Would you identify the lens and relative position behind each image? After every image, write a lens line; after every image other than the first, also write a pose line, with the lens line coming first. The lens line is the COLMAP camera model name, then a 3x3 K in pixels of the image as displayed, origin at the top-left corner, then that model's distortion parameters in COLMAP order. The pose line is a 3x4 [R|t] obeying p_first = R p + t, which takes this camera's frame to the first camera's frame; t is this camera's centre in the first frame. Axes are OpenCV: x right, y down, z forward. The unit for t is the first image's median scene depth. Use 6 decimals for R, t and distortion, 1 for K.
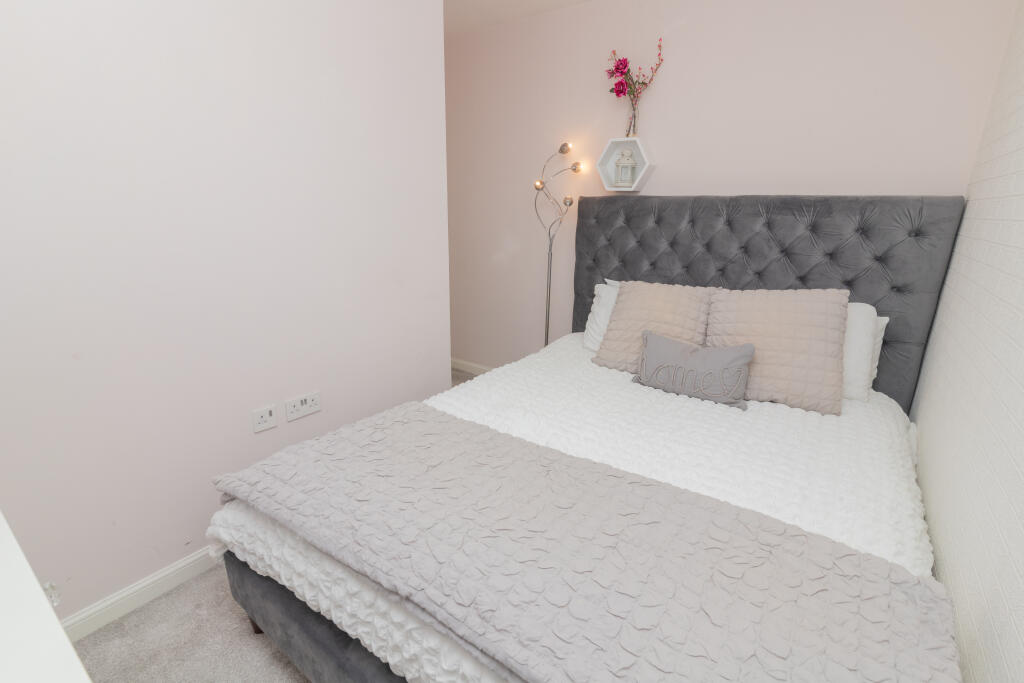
lens RADIAL K [[463.2, 0, 512.2], [0, 463.2, 341.0], [0, 0, 1]] dist [-0.003114, -0.000023]
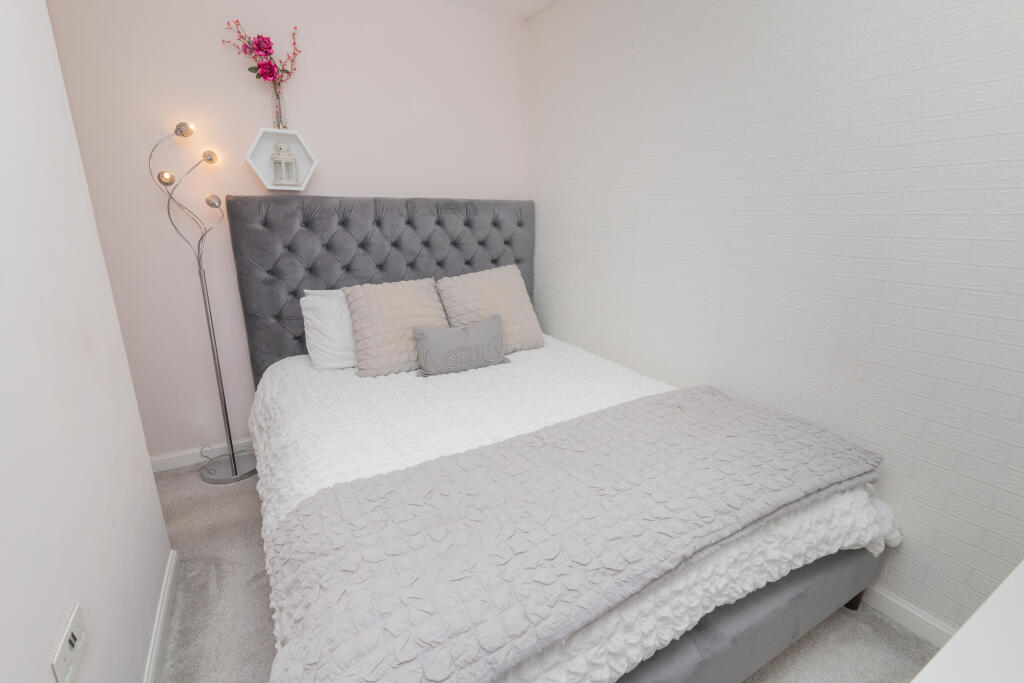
lens RADIAL K [[463.2, 0, 513.0], [0, 463.2, 341.1], [0, 0, 1]] dist [-0.003114, -0.000023]
pose [[0.410060, -0.256996, 0.875102, -0.474586], [0.253296, 0.953826, 0.161424, -0.090825], [-0.876180, 0.155467, 0.456222, 0.291628]]
